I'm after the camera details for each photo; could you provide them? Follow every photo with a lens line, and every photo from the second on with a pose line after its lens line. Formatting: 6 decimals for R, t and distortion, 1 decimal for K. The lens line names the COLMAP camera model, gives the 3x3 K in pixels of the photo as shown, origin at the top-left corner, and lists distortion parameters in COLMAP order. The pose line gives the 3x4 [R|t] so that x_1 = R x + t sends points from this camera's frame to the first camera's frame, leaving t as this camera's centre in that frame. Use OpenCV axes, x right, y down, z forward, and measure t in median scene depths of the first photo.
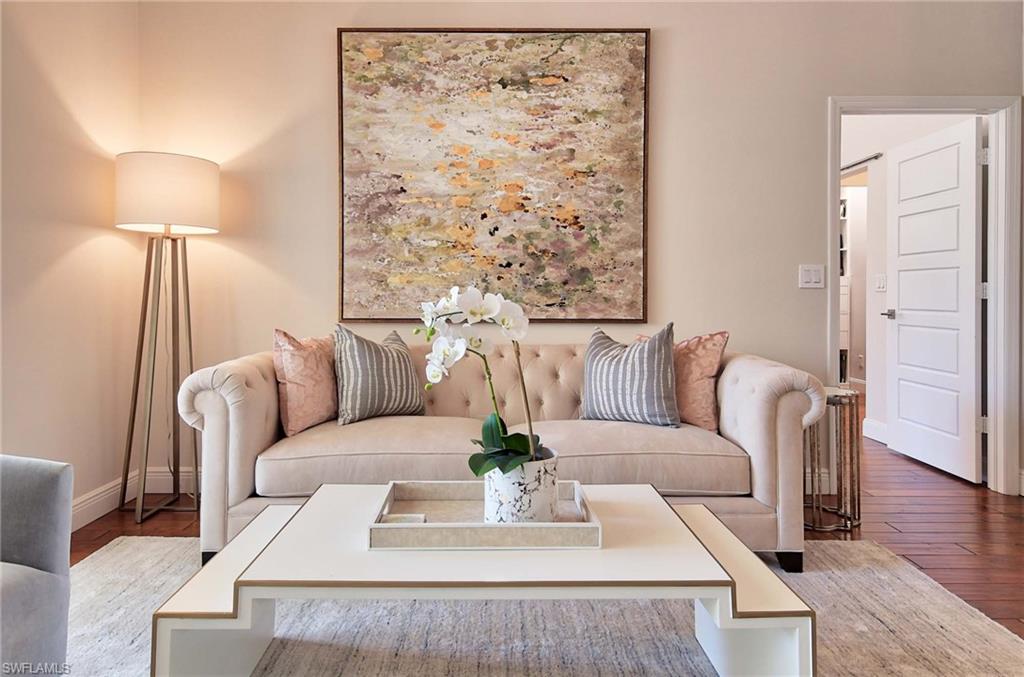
lens RADIAL K [[609.5, 0, 508.0], [0, 609.5, 297.5], [0, 0, 1]] dist [0.014962, -0.001928]
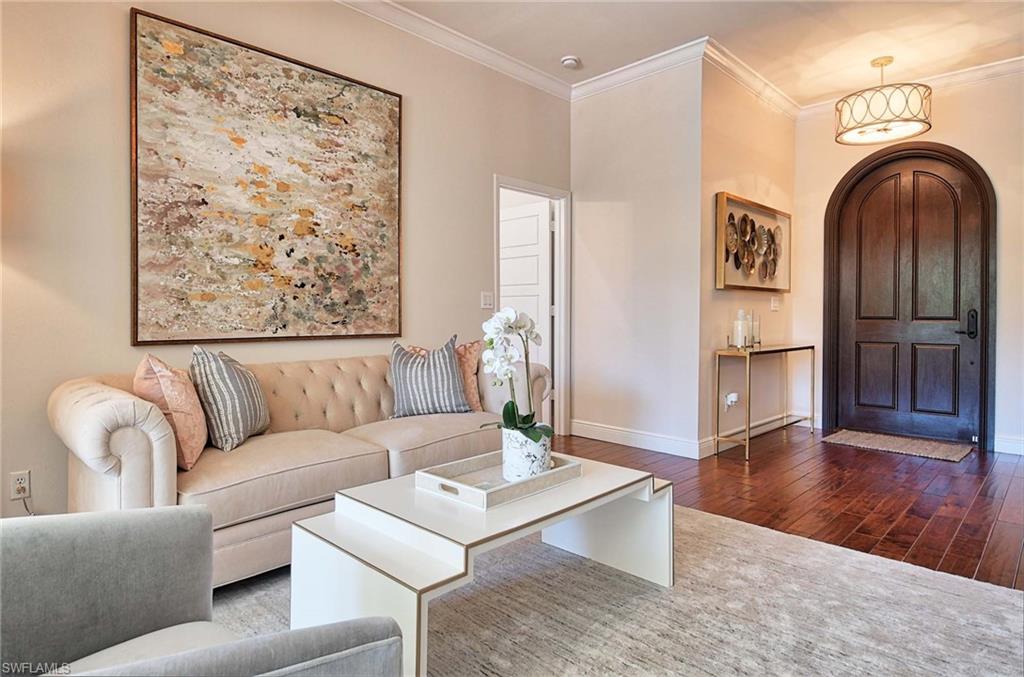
lens RADIAL K [[569.4, 0, 510.7], [0, 569.4, 319.1], [0, 0, 1]] dist [-0.001660, -0.003077]
pose [[0.707377, -0.008212, 0.706788, -0.448275], [0.004508, 0.999965, 0.007107, -0.000443], [-0.706822, -0.001841, 0.707389, 0.047596]]
